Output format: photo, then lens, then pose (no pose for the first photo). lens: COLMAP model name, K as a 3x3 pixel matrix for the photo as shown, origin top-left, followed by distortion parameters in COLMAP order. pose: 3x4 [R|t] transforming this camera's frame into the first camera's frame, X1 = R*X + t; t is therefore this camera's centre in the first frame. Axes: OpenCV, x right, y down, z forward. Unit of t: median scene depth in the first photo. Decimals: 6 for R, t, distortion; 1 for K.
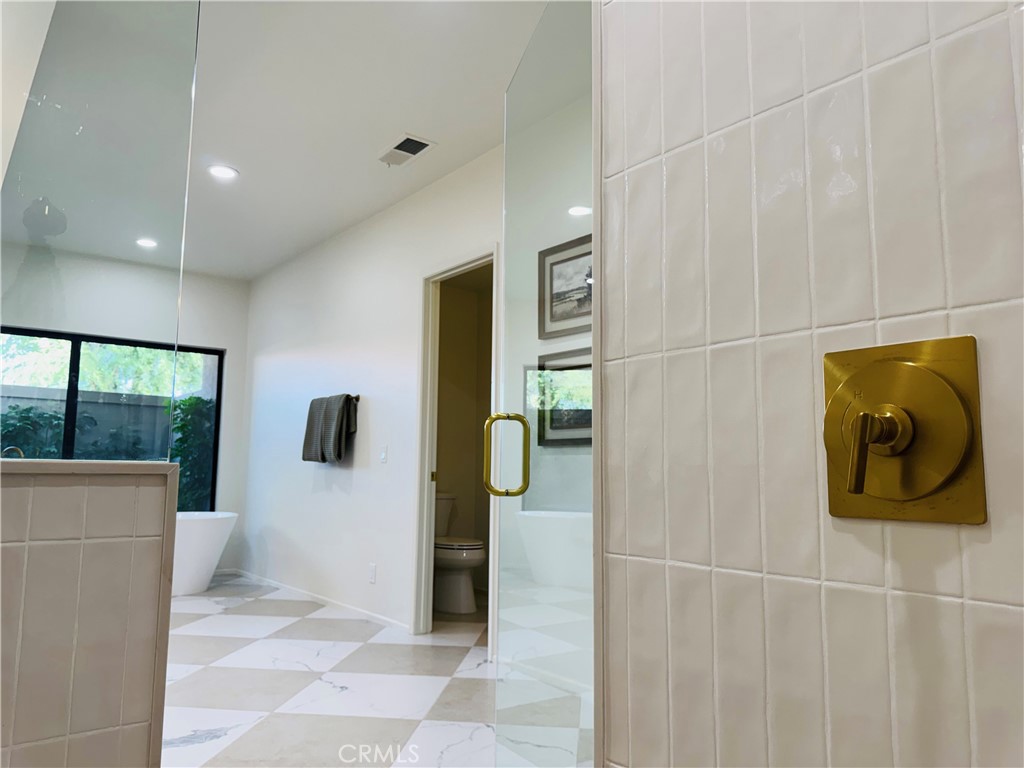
lens RADIAL K [[730.5, 0, 510.5], [0, 730.5, 375.7], [0, 0, 1]] dist [0.011149, -0.001547]
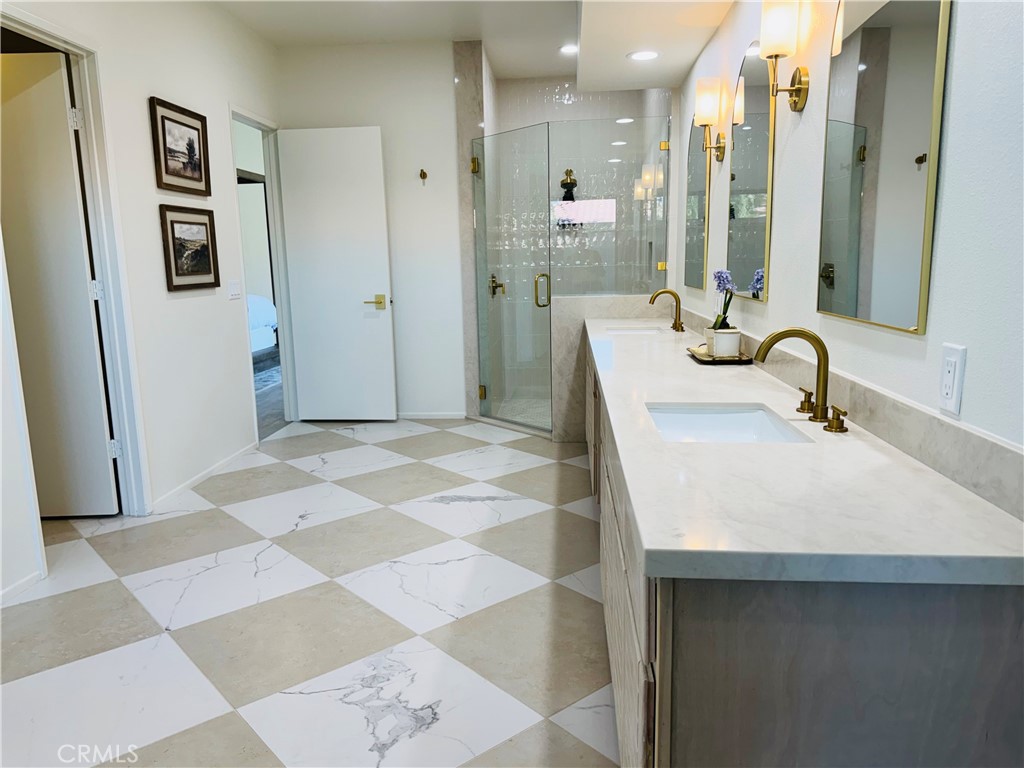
lens RADIAL K [[751.9, 0, 509.5], [0, 751.9, 385.5], [0, 0, 1]] dist [0.053443, -0.053755]
pose [[-0.714558, -0.123521, 0.688585, -1.115065], [-0.073066, 0.992083, 0.102141, 0.082913], [-0.695750, 0.022674, -0.717926, 1.470484]]
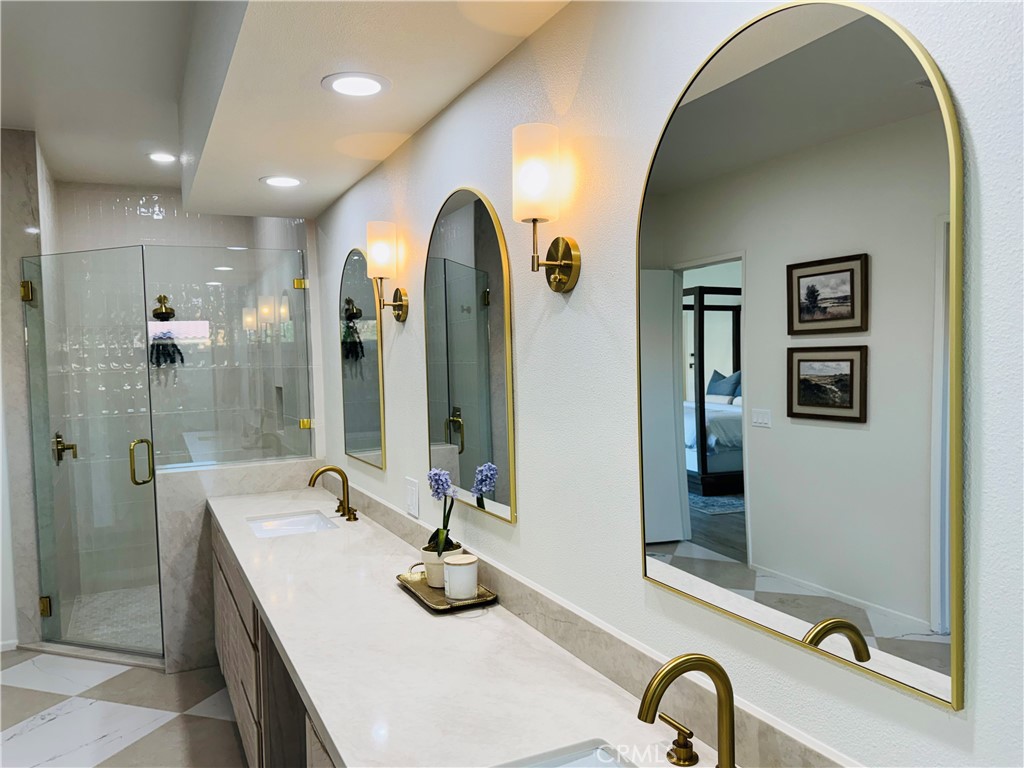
lens RADIAL K [[751.9, 0, 521.2], [0, 751.9, 390.7], [0, 0, 1]] dist [0.053443, -0.053755]
pose [[-0.972996, -0.006233, 0.230737, -0.922692], [-0.021148, 0.997838, -0.062225, 0.002367], [-0.229850, -0.065424, -0.971025, 1.321114]]
